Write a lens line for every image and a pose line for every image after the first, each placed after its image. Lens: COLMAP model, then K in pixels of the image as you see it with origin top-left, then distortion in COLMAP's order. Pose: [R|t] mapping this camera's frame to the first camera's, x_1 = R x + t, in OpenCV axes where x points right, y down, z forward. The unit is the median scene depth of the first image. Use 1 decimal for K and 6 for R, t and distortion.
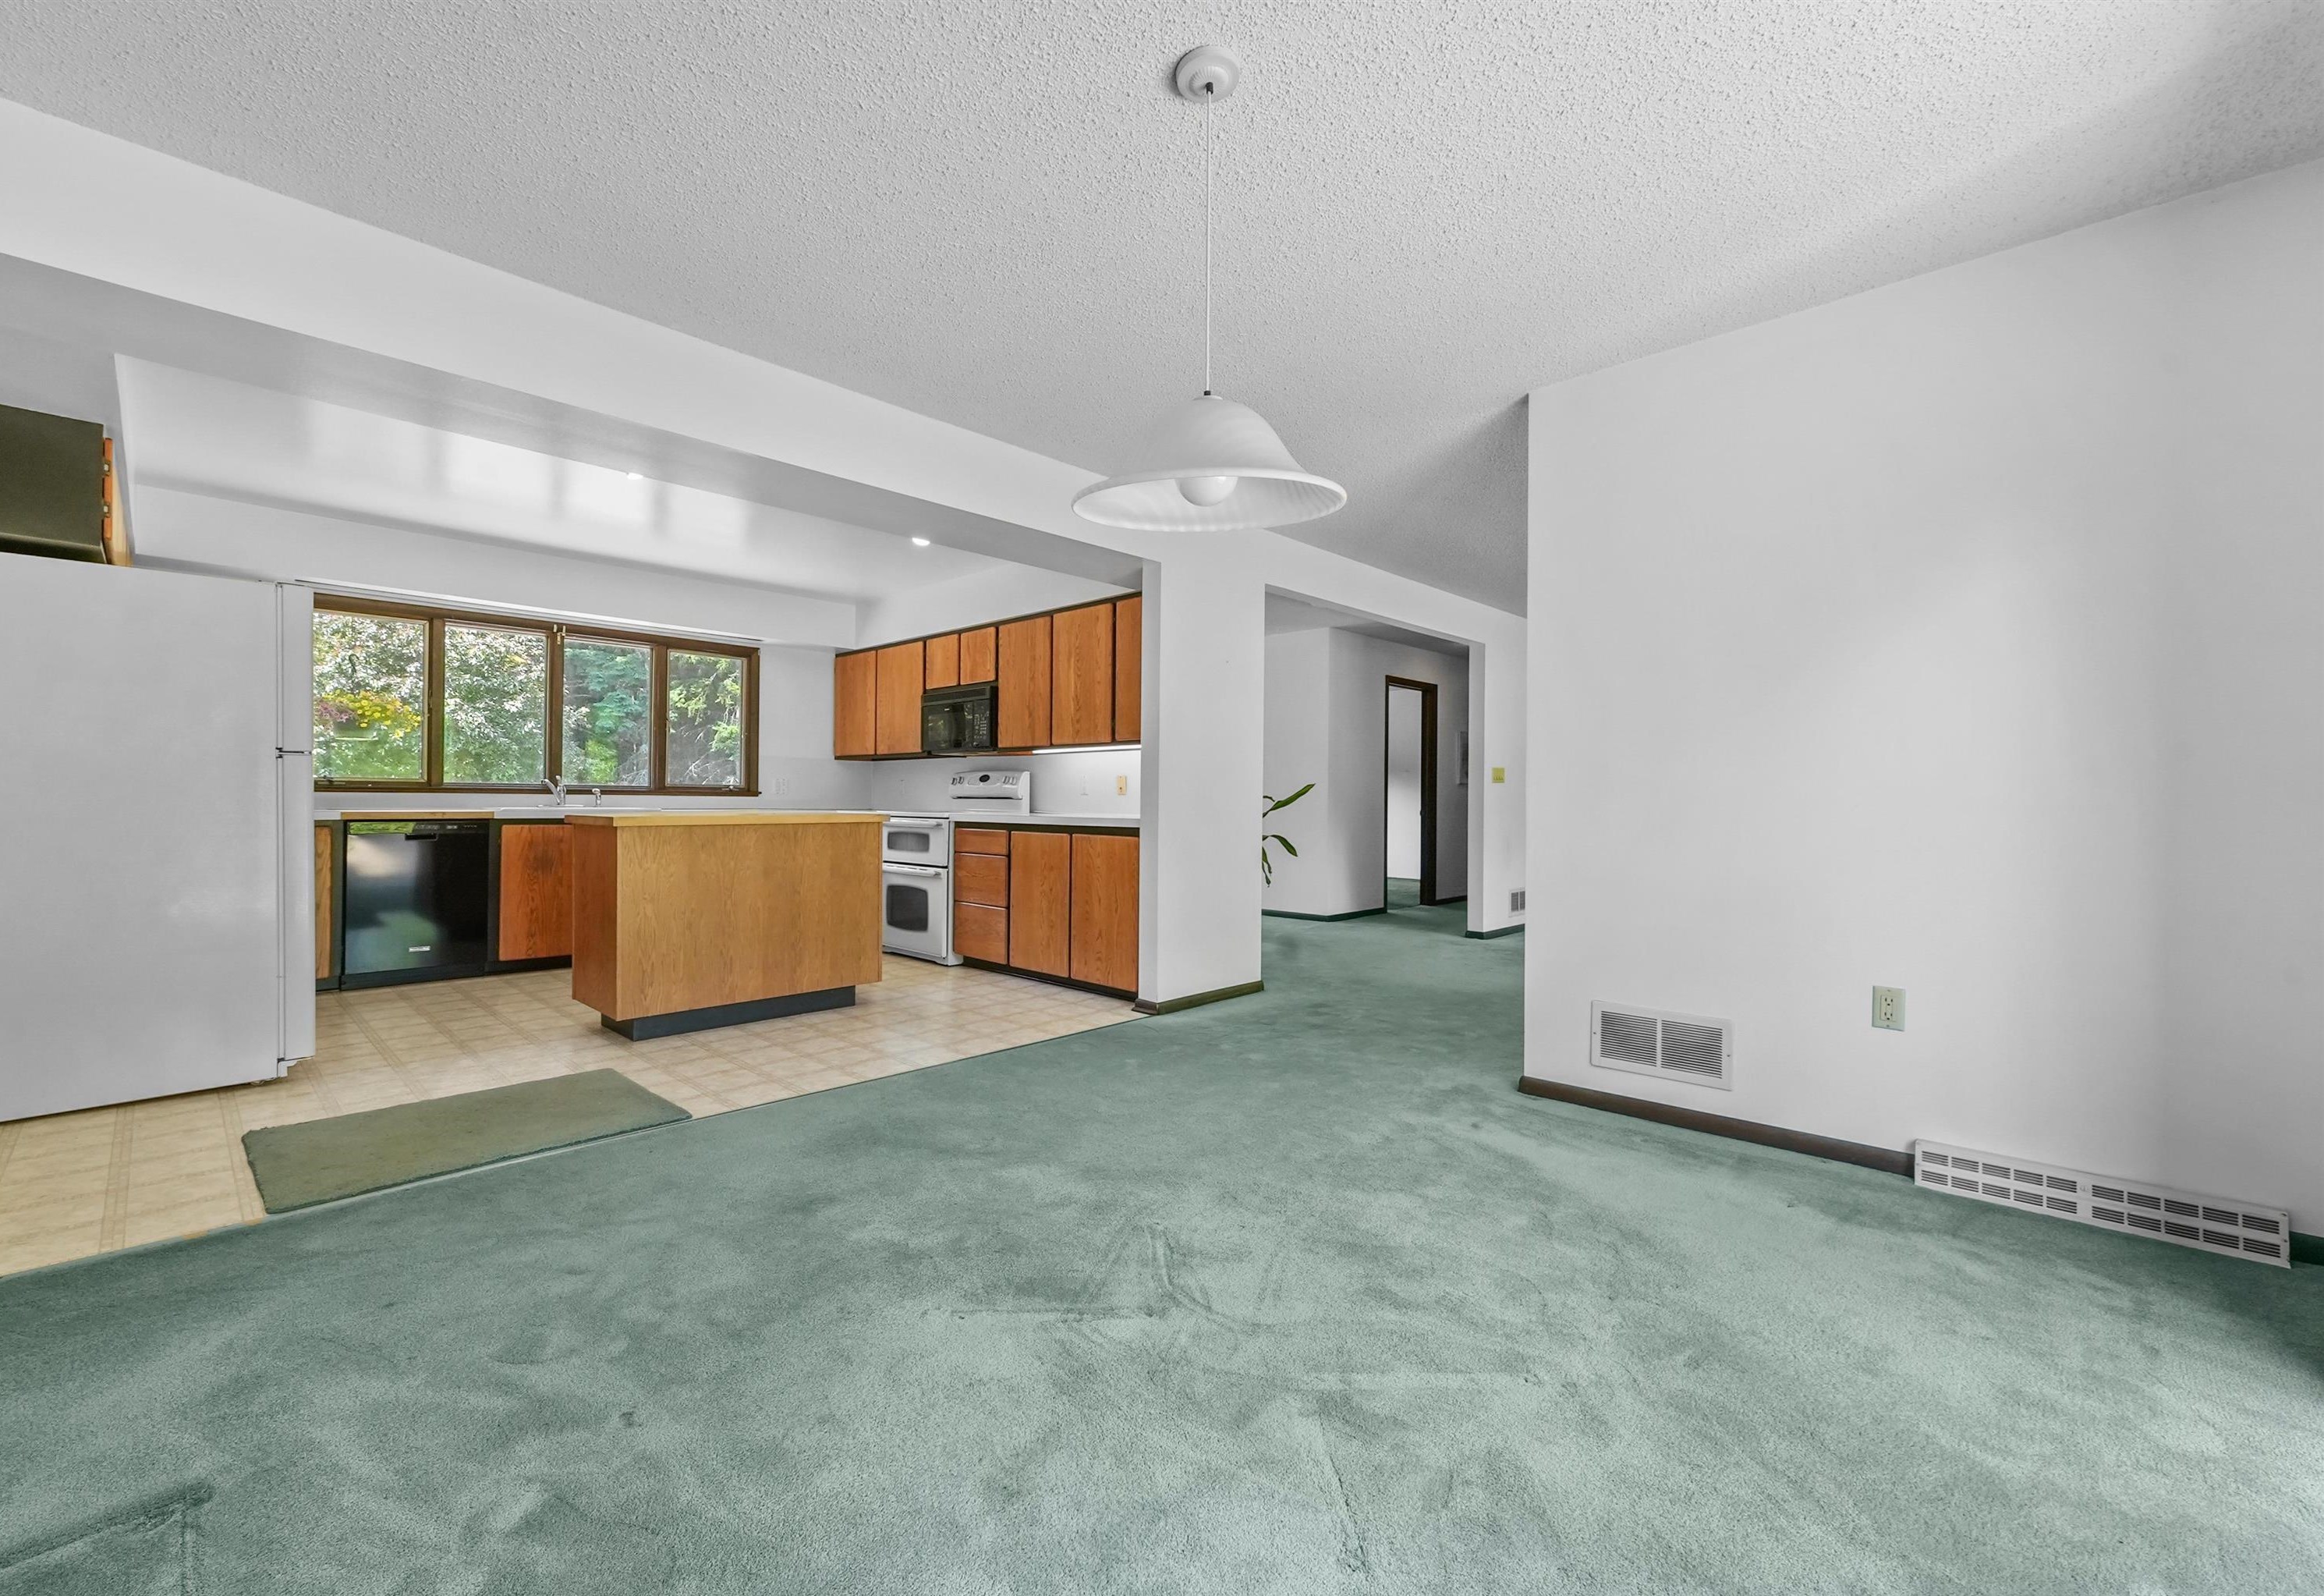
lens RADIAL K [[941.0, 0, 1125.1], [0, 941.0, 794.1], [0, 0, 1]] dist [-0.003031, -0.001657]
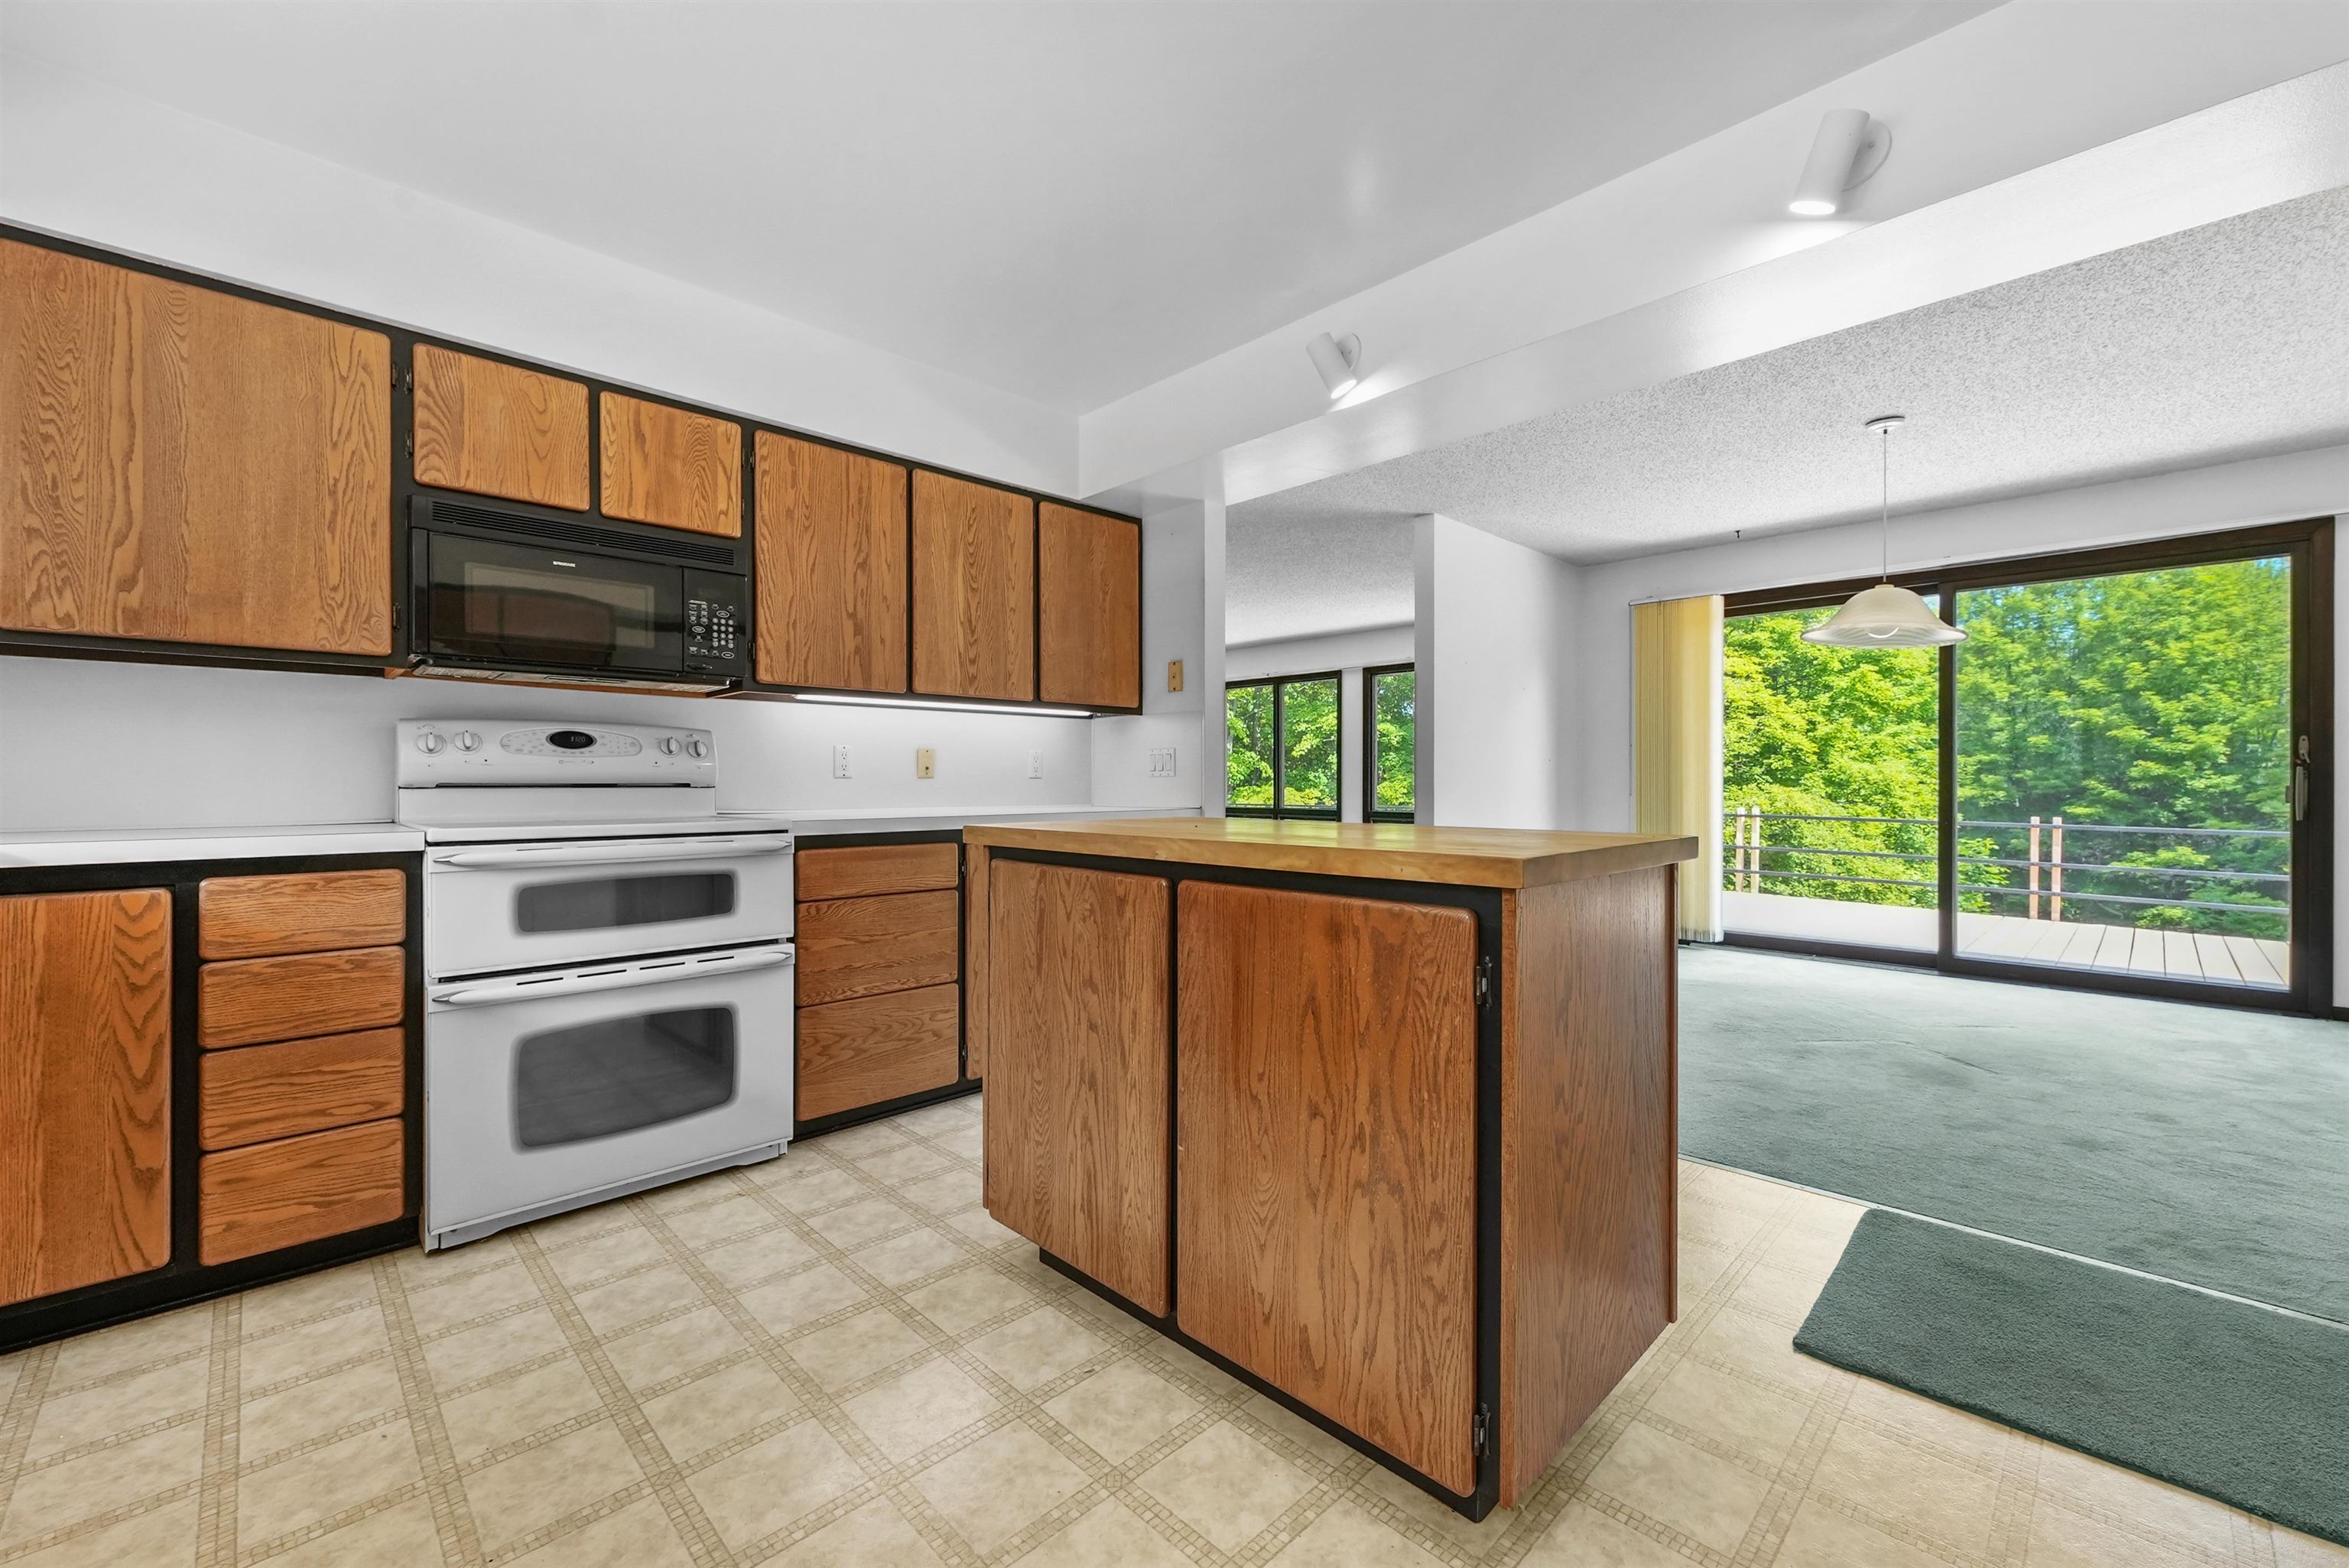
lens RADIAL K [[938.2, 0, 1158.3], [0, 938.2, 783.5], [0, 0, 1]] dist [-0.000574, -0.000316]
pose [[0.032144, -0.011357, 0.999419, -0.612881], [-0.004774, 0.999922, 0.011516, -0.003328], [-0.999472, -0.005141, 0.032088, 0.779109]]
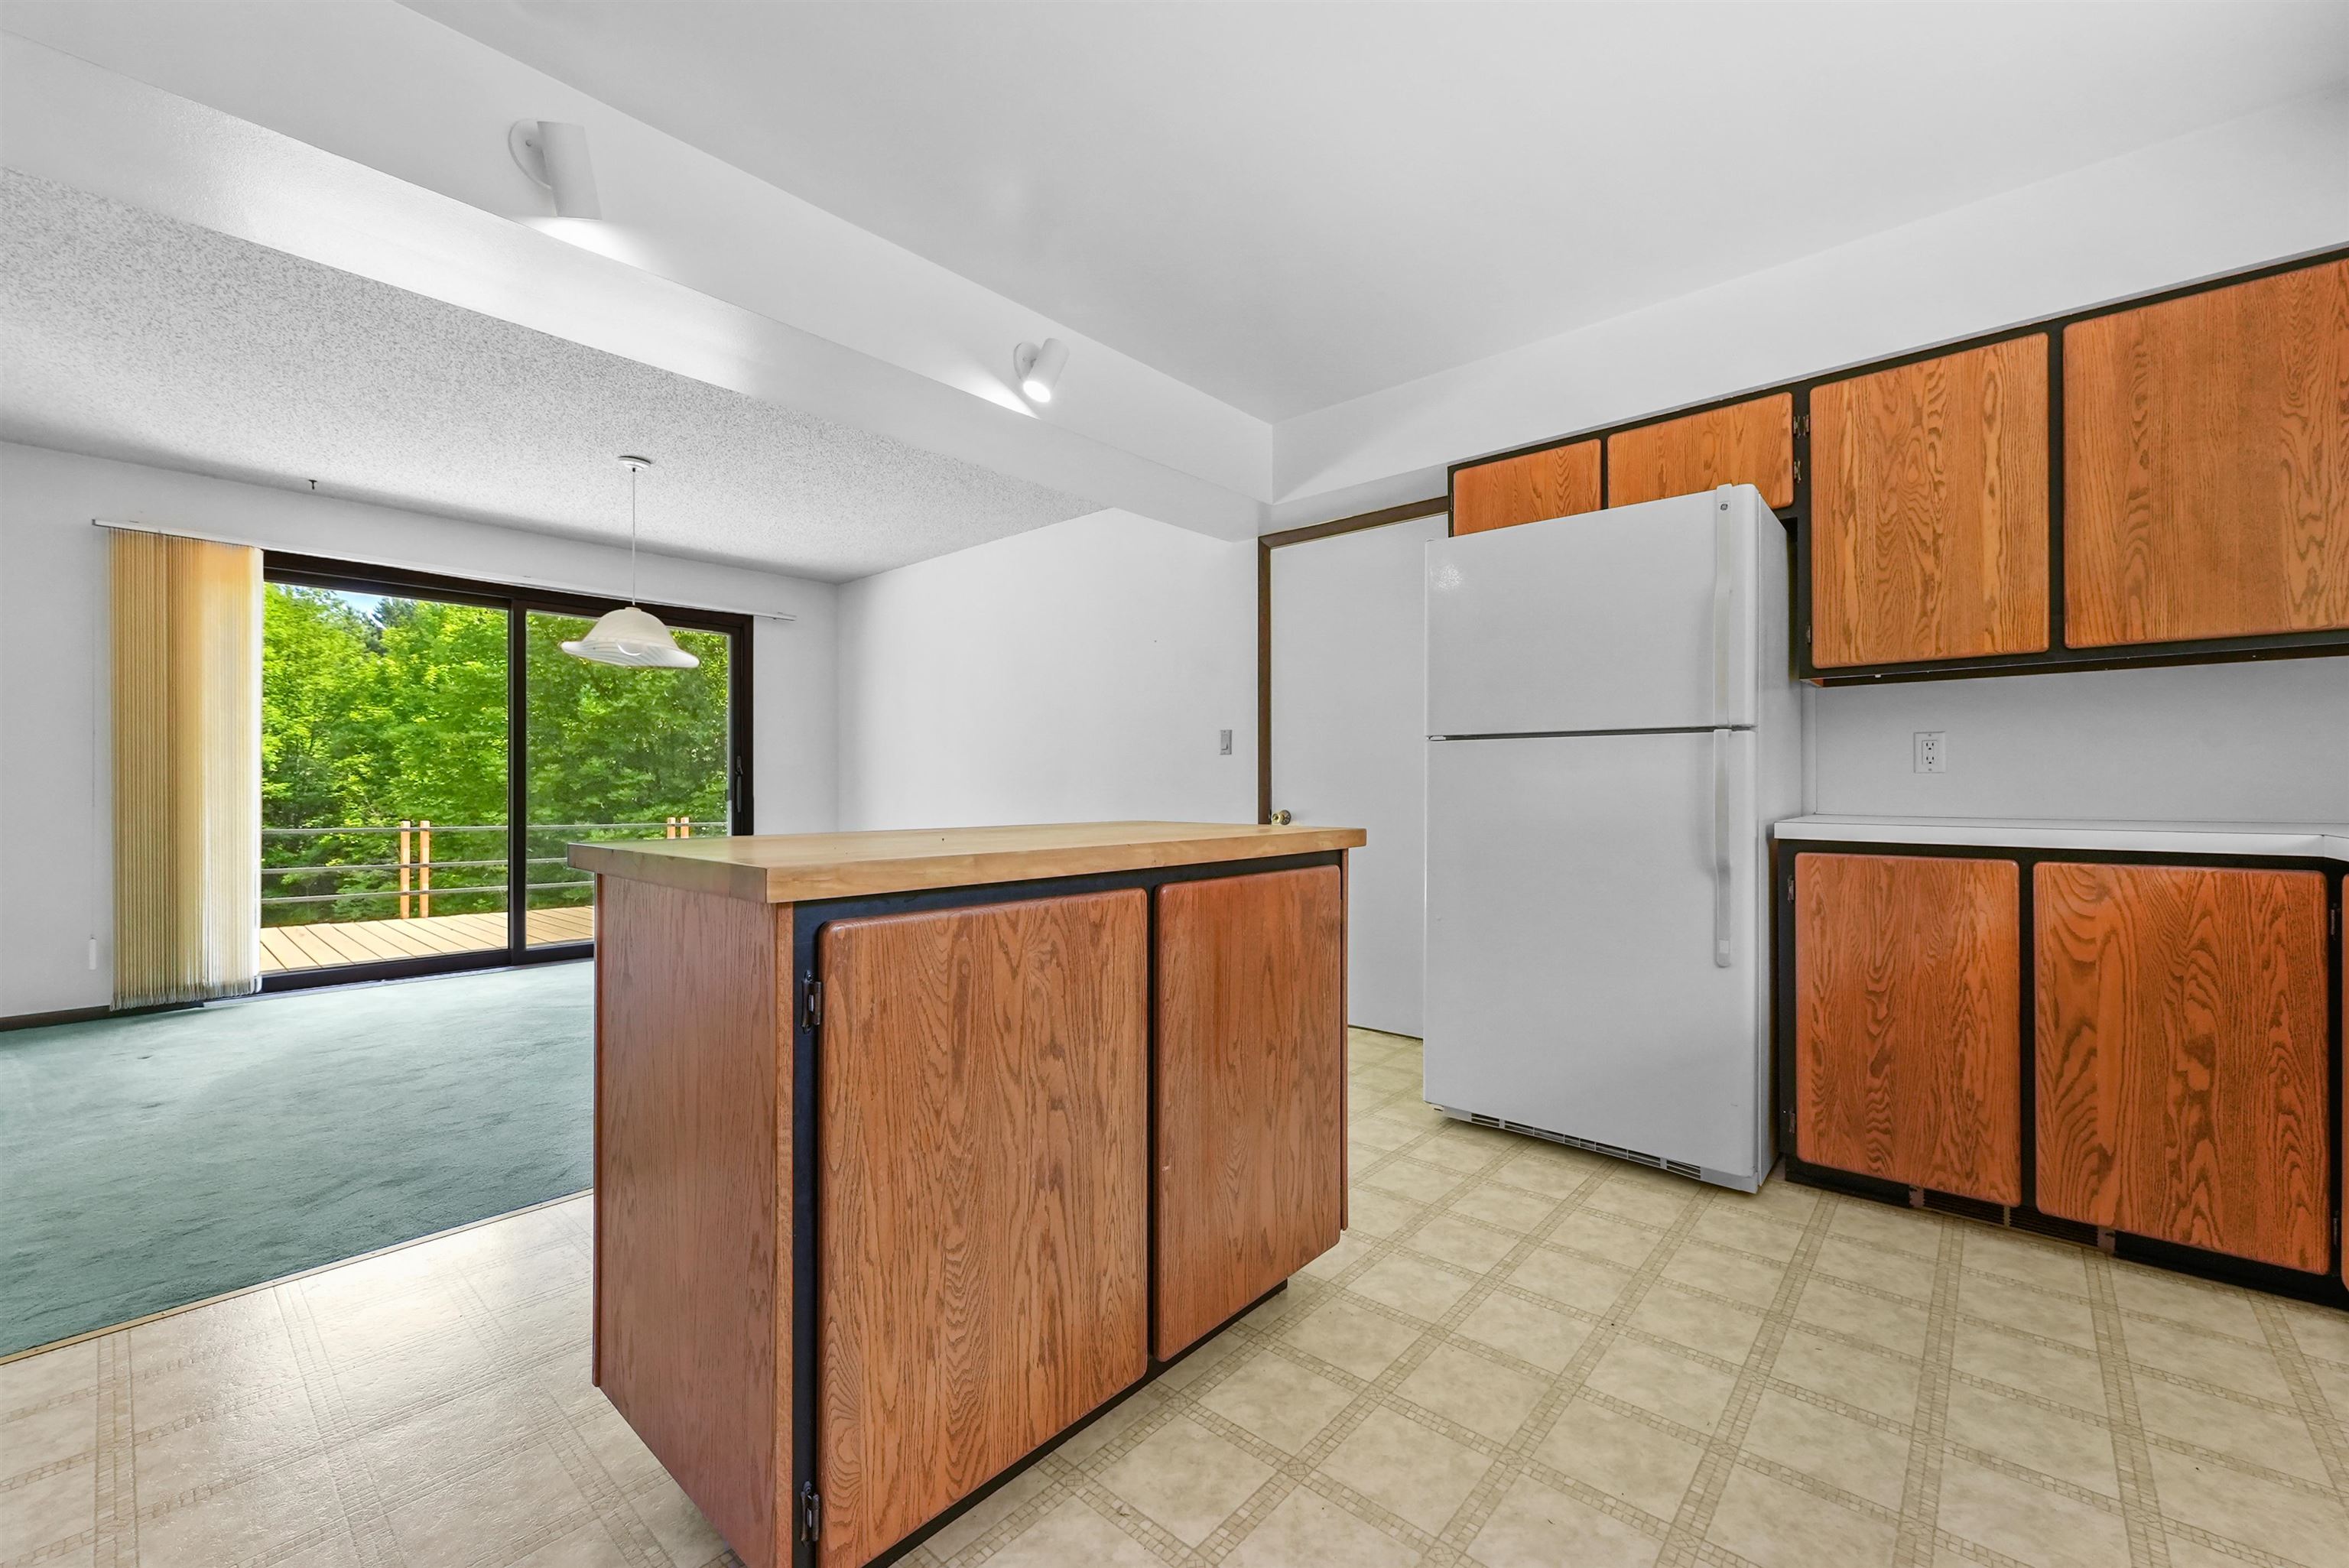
lens RADIAL K [[938.2, 0, 1191.0], [0, 938.2, 788.4], [0, 0, 1]] dist [-0.000574, -0.000316]
pose [[-0.998436, -0.008135, -0.055313, -0.345977], [-0.007889, 0.999958, -0.004664, 0.001994], [0.055349, -0.004220, -0.998458, 1.027751]]
